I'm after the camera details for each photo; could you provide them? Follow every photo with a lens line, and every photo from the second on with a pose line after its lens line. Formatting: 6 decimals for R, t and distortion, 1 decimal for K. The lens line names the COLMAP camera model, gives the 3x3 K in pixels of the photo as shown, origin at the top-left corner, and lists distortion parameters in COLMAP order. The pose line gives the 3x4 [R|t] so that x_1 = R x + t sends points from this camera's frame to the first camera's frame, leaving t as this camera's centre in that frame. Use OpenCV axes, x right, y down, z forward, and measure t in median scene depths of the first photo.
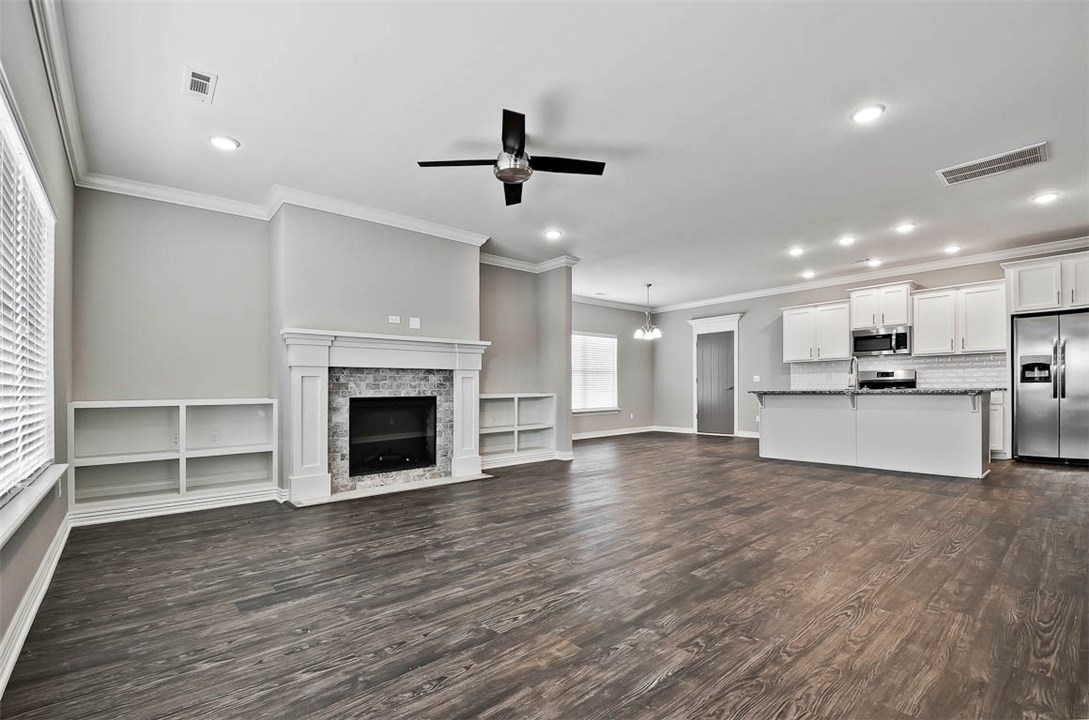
lens RADIAL K [[479.4, 0, 568.7], [0, 479.4, 383.2], [0, 0, 1]] dist [-0.000885, -0.001155]
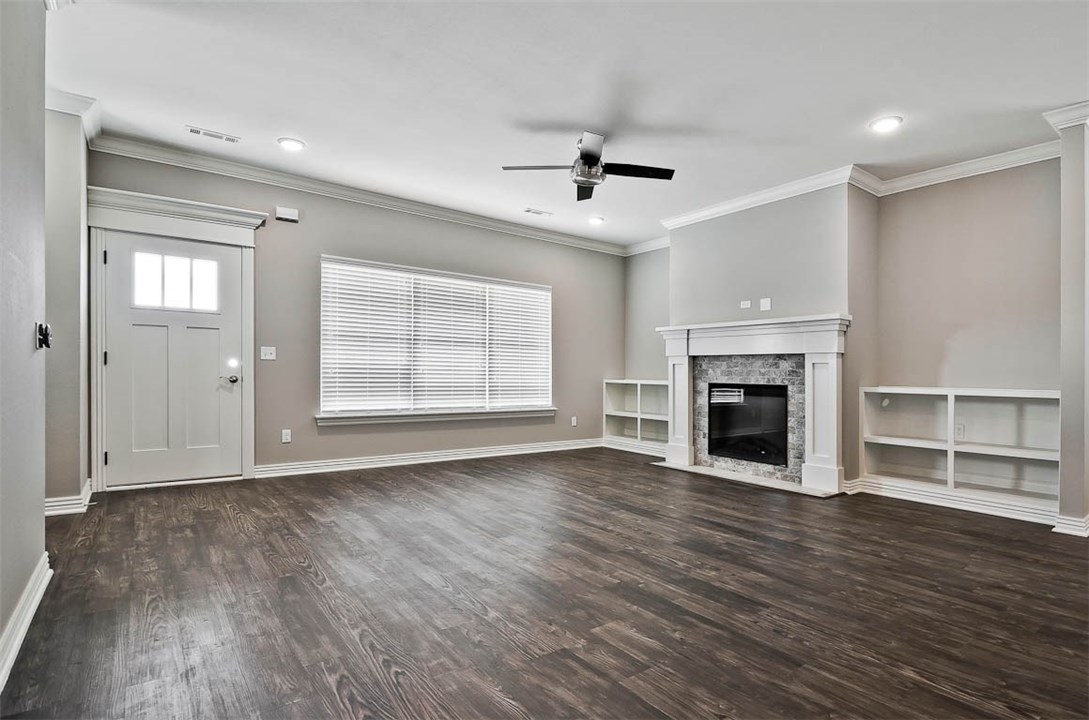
lens RADIAL K [[550.7, 0, 564.1], [0, 550.7, 375.7], [0, 0, 1]] dist [0.014112, -0.000046]
pose [[-0.081537, 0.015403, -0.996551, 0.810111], [-0.002478, 0.999874, 0.015657, -0.005270], [0.996667, 0.003746, -0.081489, 0.750811]]
